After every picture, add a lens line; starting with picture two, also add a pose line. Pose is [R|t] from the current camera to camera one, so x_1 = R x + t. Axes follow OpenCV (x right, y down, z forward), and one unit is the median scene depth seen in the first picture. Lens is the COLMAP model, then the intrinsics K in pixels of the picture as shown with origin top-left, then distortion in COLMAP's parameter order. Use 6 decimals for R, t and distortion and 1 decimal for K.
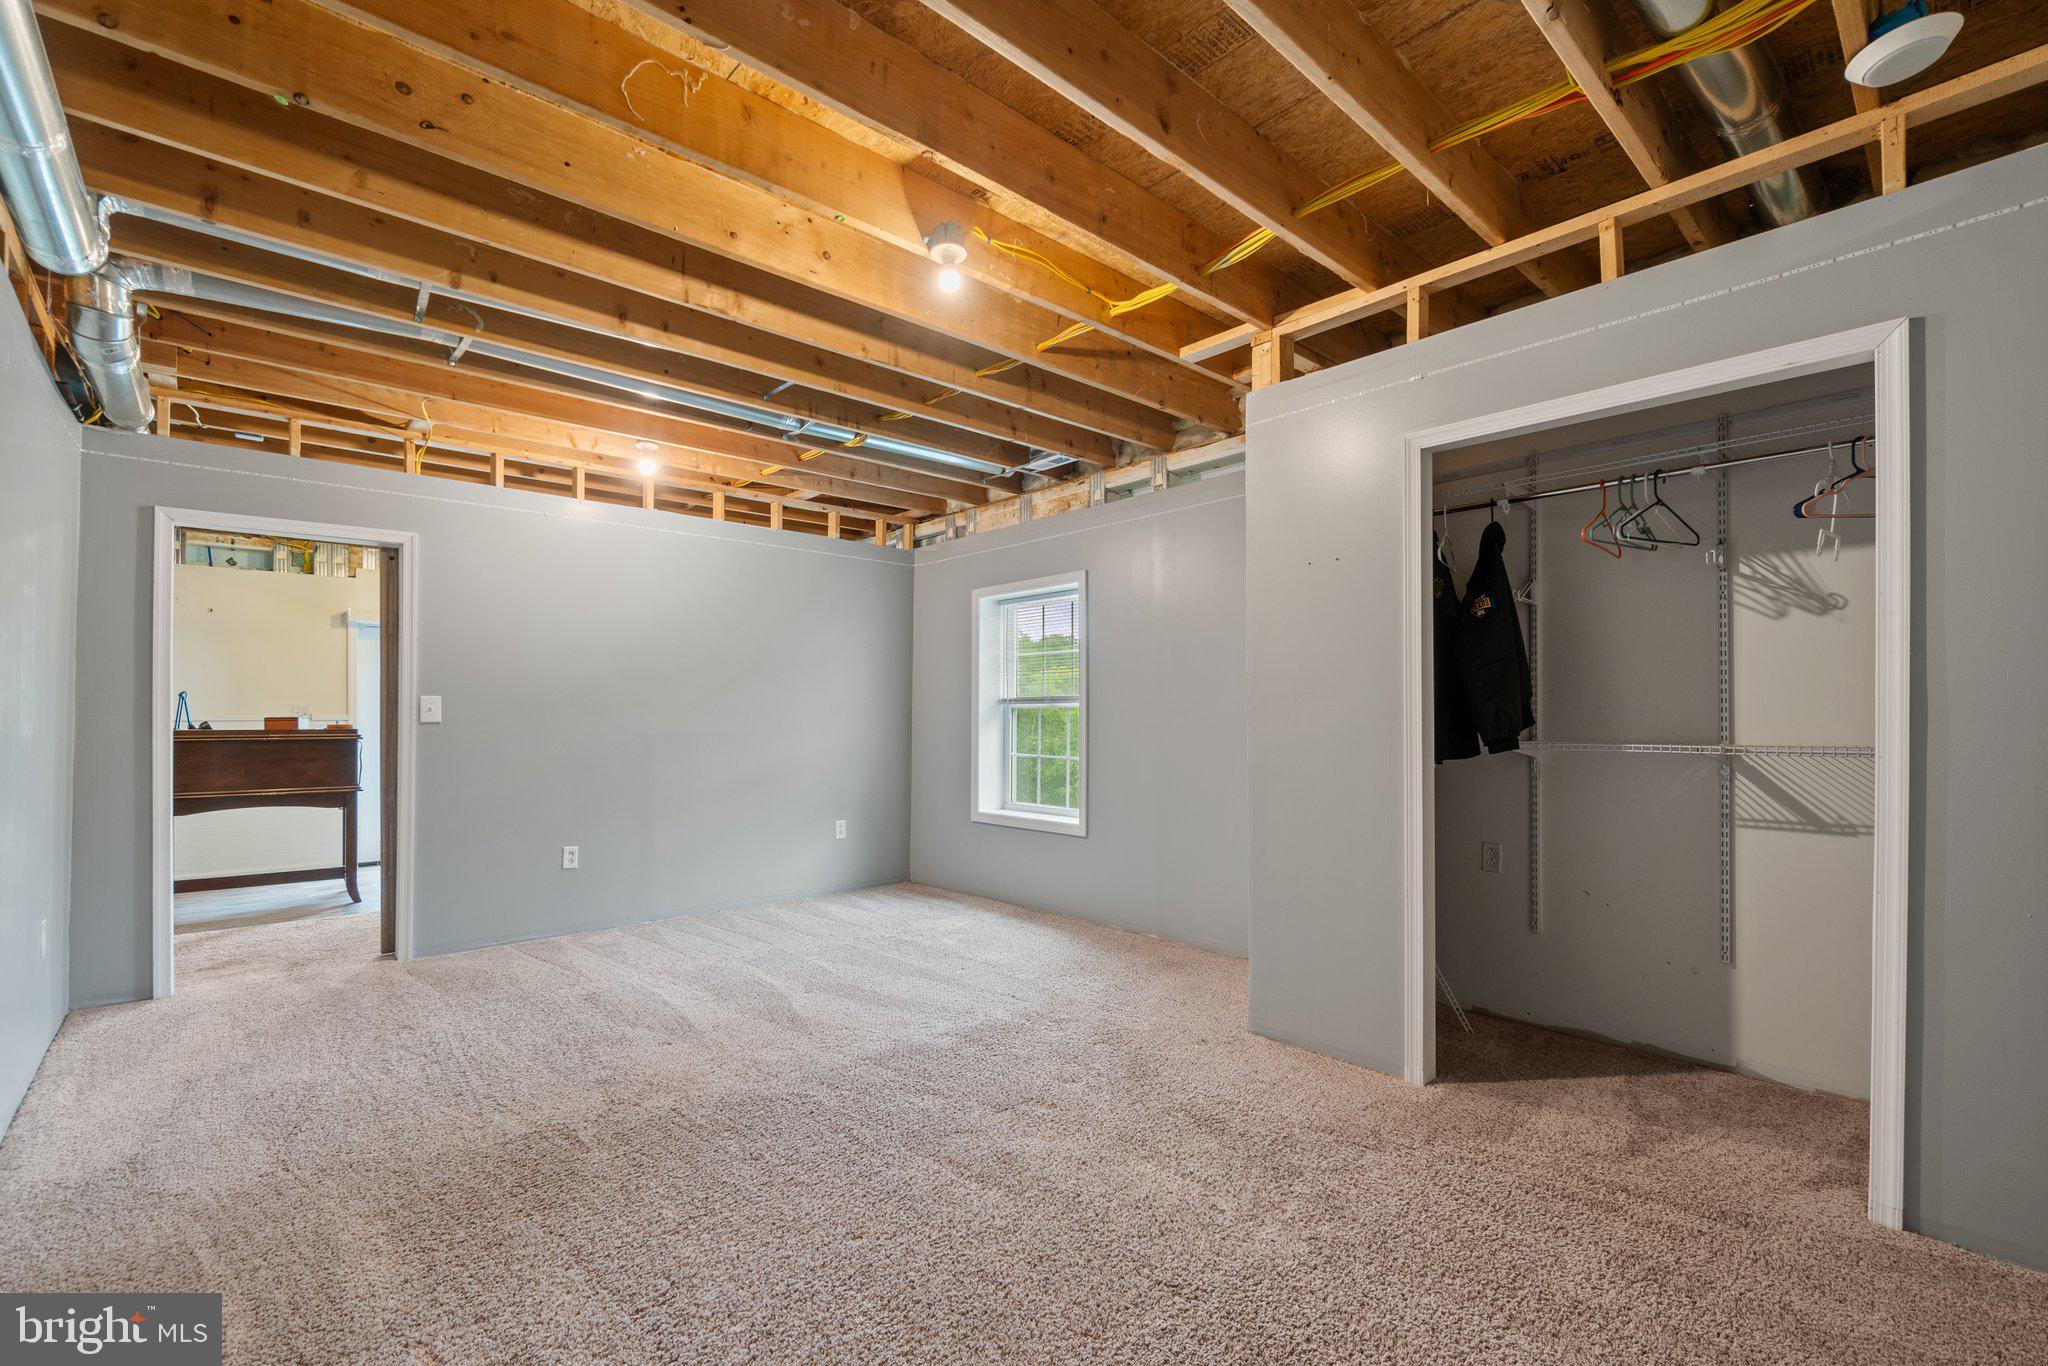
lens RADIAL K [[894.7, 0, 1023.1], [0, 894.7, 708.2], [0, 0, 1]] dist [-0.001840, -0.000125]
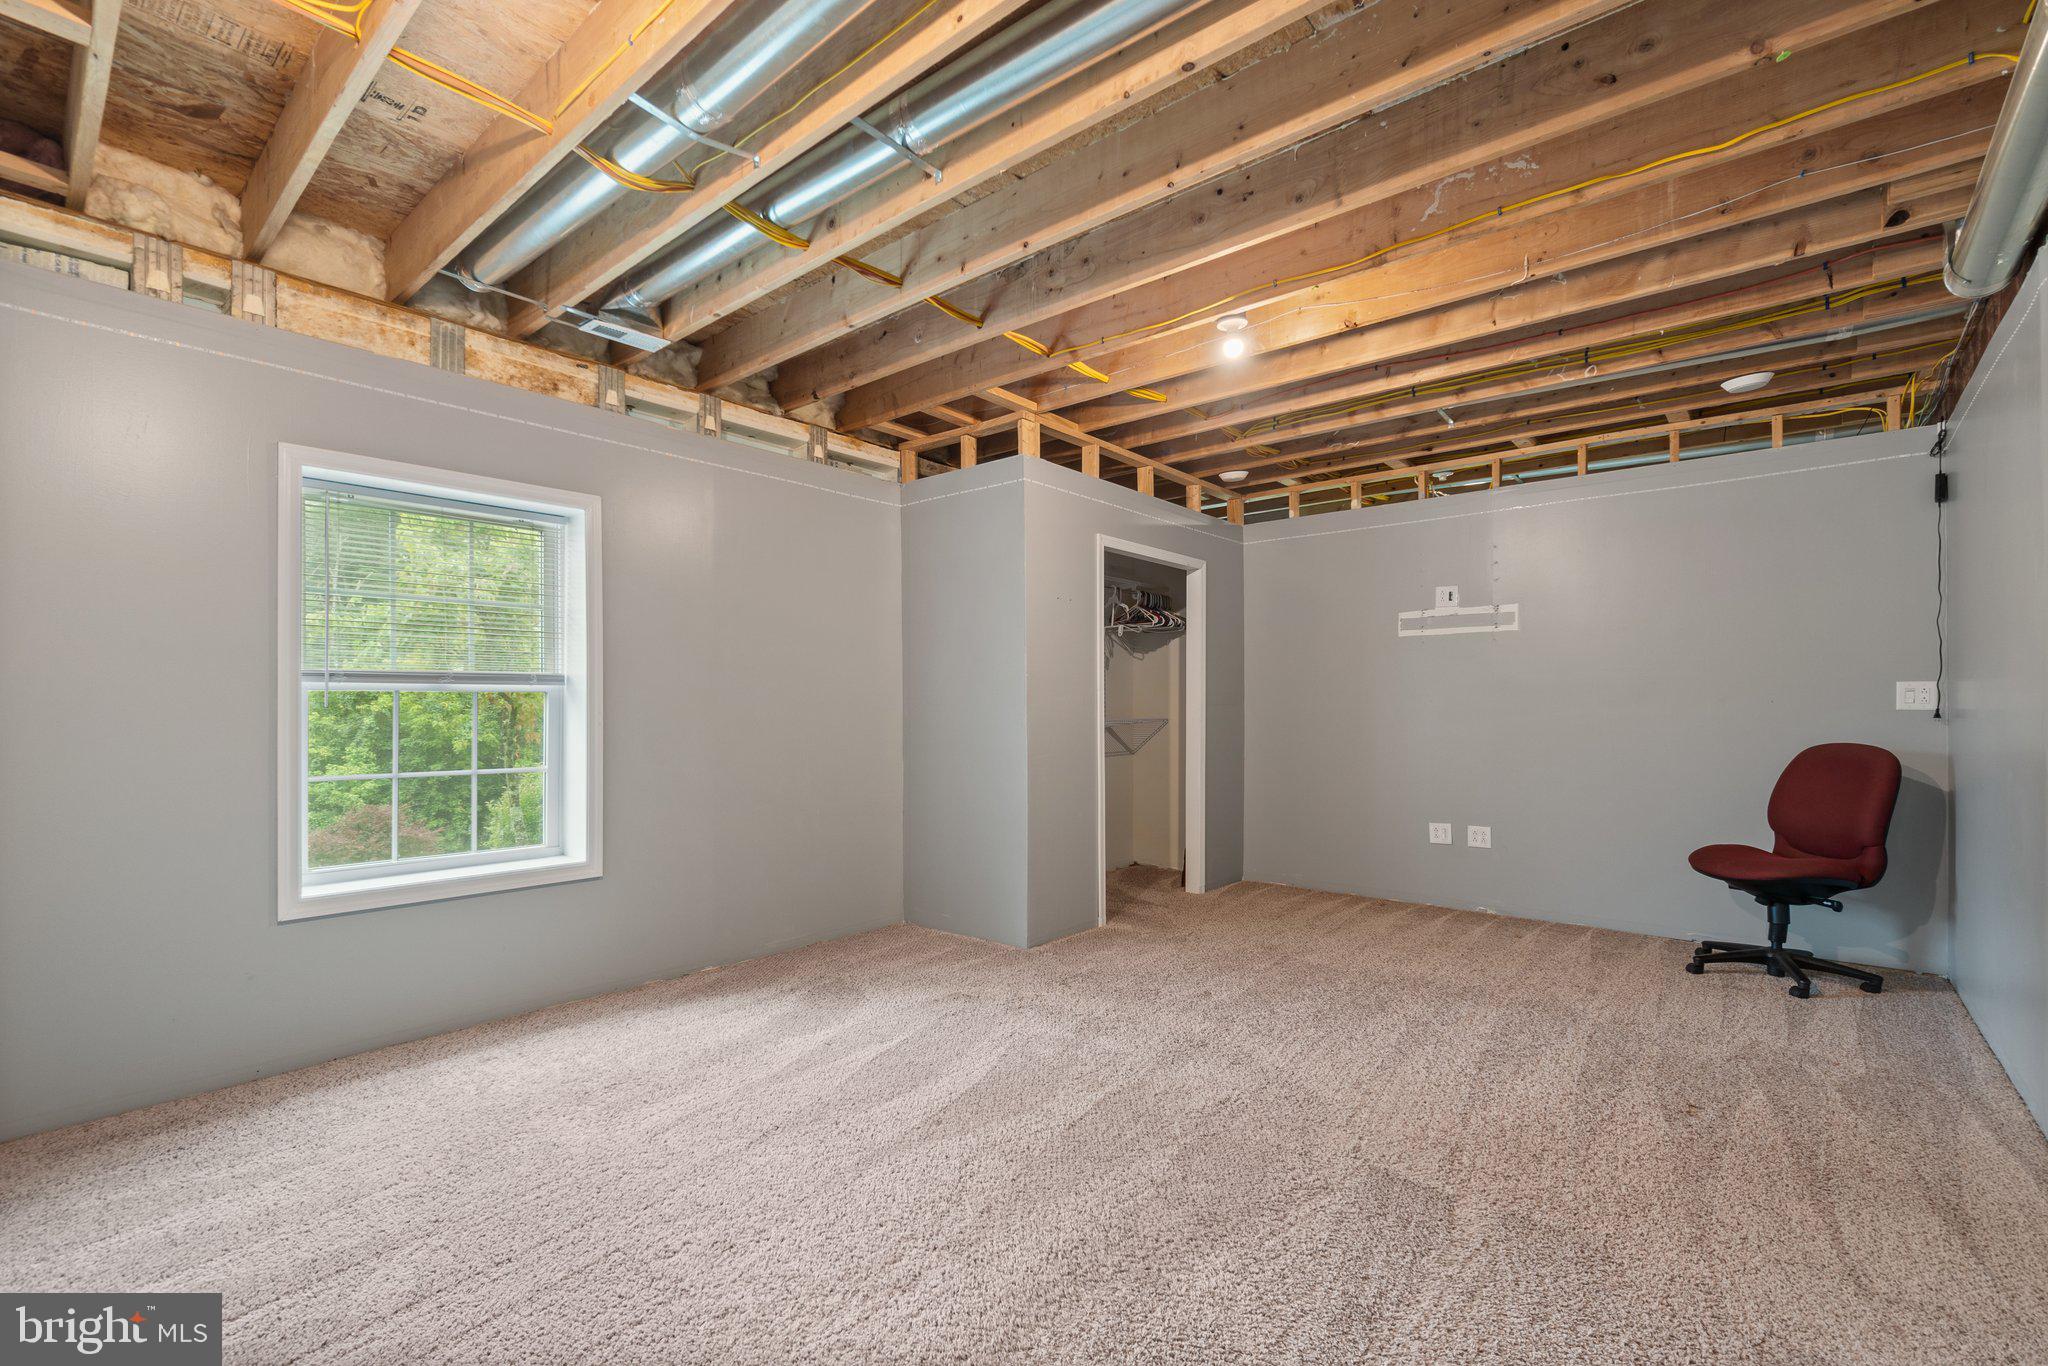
lens RADIAL K [[894.7, 0, 1023.1], [0, 894.7, 708.2], [0, 0, 1]] dist [-0.001840, -0.000125]
pose [[-0.127585, -0.004070, 0.991819, -0.655986], [-0.012579, 0.999918, 0.002485, 0.004973], [-0.991748, -0.012159, -0.127625, 0.743208]]
